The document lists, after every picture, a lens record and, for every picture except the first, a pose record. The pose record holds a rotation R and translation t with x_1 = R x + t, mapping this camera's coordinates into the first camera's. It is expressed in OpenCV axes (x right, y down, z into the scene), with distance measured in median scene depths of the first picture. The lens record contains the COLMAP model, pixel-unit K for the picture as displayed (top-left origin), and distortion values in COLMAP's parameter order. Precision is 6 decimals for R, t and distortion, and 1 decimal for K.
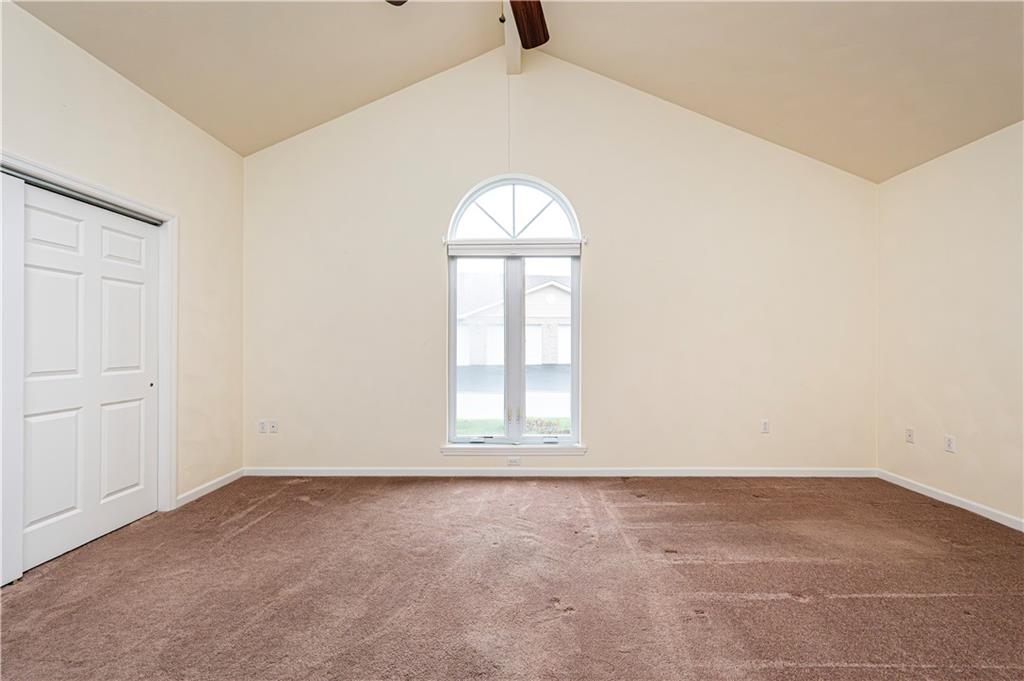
lens RADIAL K [[422.8, 0, 510.8], [0, 422.8, 330.1], [0, 0, 1]] dist [-0.001613, -0.000080]
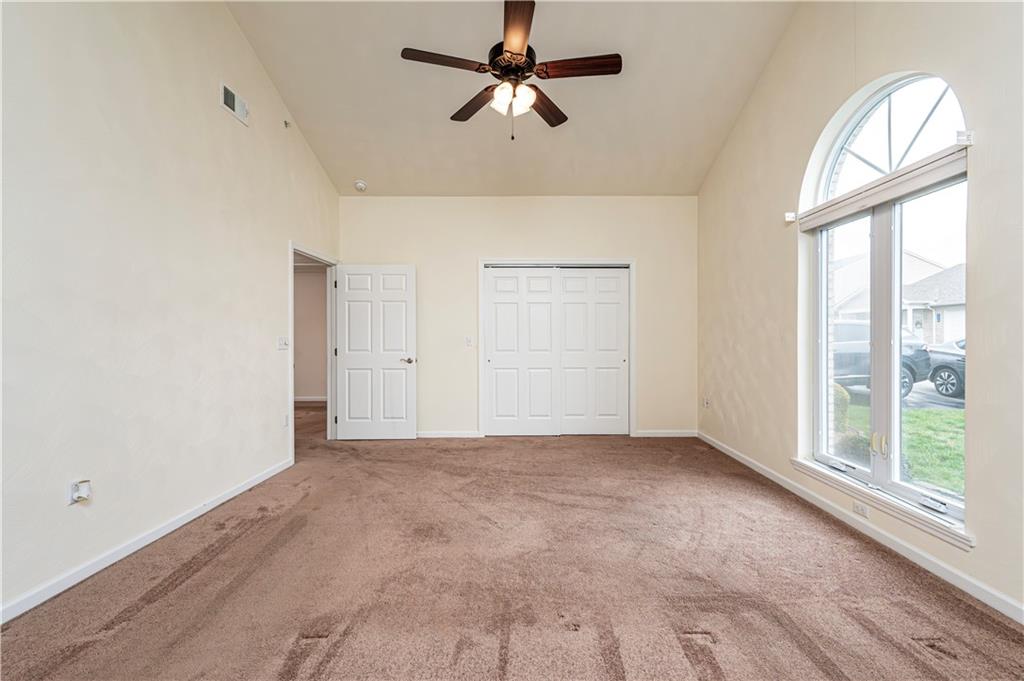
lens RADIAL K [[412.0, 0, 514.2], [0, 412.0, 331.4], [0, 0, 1]] dist [-0.000586, -0.000089]
pose [[0.003872, -0.012706, -0.999912, 0.680523], [0.030021, 0.999470, -0.012584, 0.012197], [0.999542, -0.029970, 0.004251, 0.439335]]
